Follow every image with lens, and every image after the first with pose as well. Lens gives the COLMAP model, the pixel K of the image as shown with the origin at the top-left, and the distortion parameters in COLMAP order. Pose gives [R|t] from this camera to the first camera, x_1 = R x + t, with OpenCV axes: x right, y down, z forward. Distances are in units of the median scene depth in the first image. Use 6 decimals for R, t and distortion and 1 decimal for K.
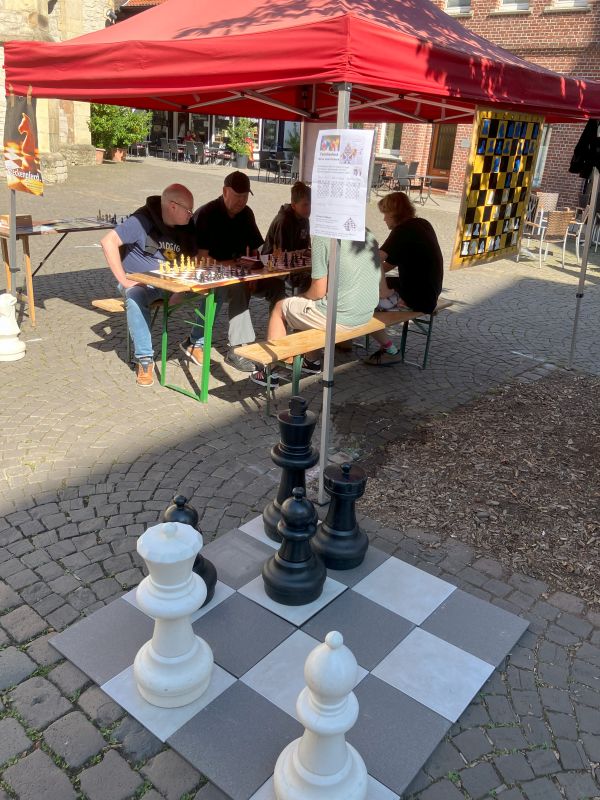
lens RADIAL K [[672.6, 0, 305.1], [0, 672.6, 390.4], [0, 0, 1]] dist [0.008647, -0.001819]
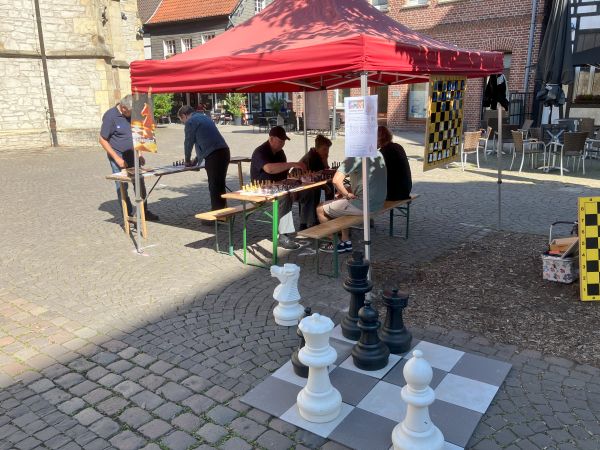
lens RADIAL K [[504.5, 0, 300.0], [0, 504.5, 225.0], [0, 0, 1]] dist [0.008647, -0.001819]
pose [[0.994628, -0.099147, 0.029740, -0.131924], [0.101883, 0.988462, -0.112085, 0.055166], [-0.018284, 0.114513, 0.993254, -0.193350]]
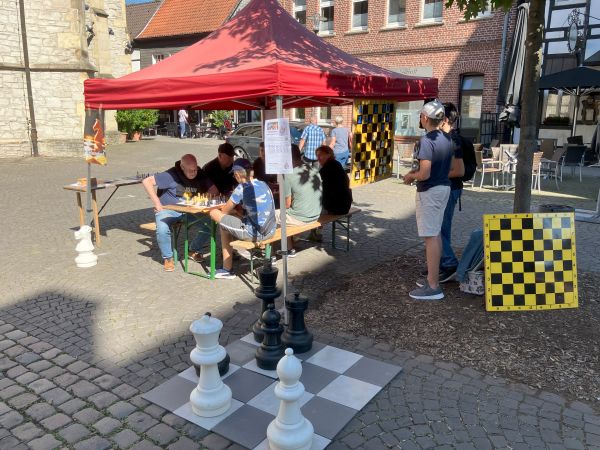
lens RADIAL K [[504.3, 0, 299.2], [0, 504.3, 215.4], [0, 0, 1]] dist [0.007121, 0.000927]
pose [[0.995641, -0.080370, 0.047328, 0.014104], [0.086827, 0.983998, -0.155590, 0.081665], [-0.034066, 0.159021, 0.986687, -0.270294]]
